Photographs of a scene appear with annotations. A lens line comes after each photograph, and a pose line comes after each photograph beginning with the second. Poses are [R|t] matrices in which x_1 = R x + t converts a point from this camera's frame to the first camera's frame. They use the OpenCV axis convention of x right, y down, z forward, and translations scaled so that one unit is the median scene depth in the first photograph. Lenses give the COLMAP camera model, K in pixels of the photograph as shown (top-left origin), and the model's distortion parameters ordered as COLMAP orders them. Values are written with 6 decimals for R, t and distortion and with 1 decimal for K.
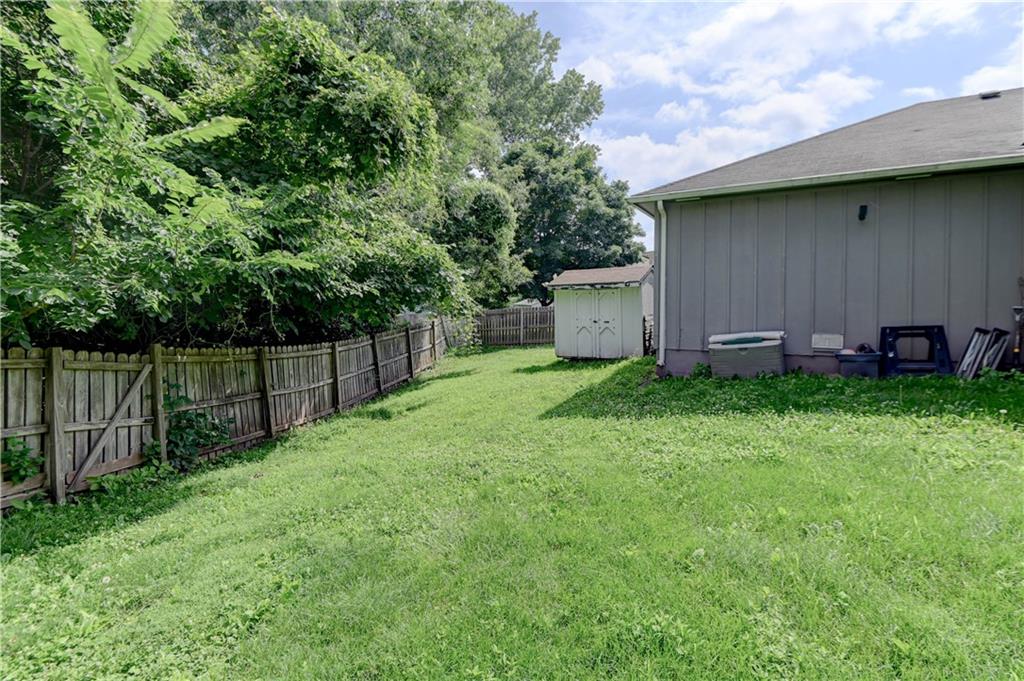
lens RADIAL K [[484.8, 0, 511.4], [0, 484.8, 316.0], [0, 0, 1]] dist [0.000536, -0.000143]
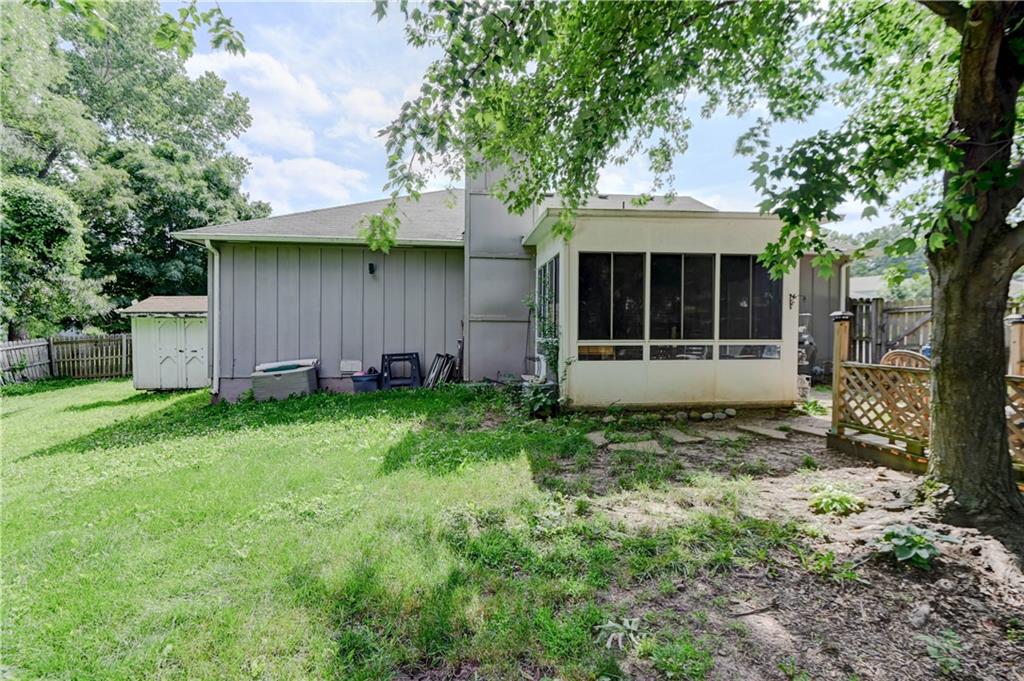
lens RADIAL K [[473.0, 0, 512.0], [0, 473.0, 340.5], [0, 0, 1]] dist [-0.001827, -0.000522]
pose [[0.804388, -0.006703, 0.594066, 0.156414], [0.004351, 0.999976, 0.005391, -0.012745], [-0.594088, -0.001751, 0.804398, -0.166691]]
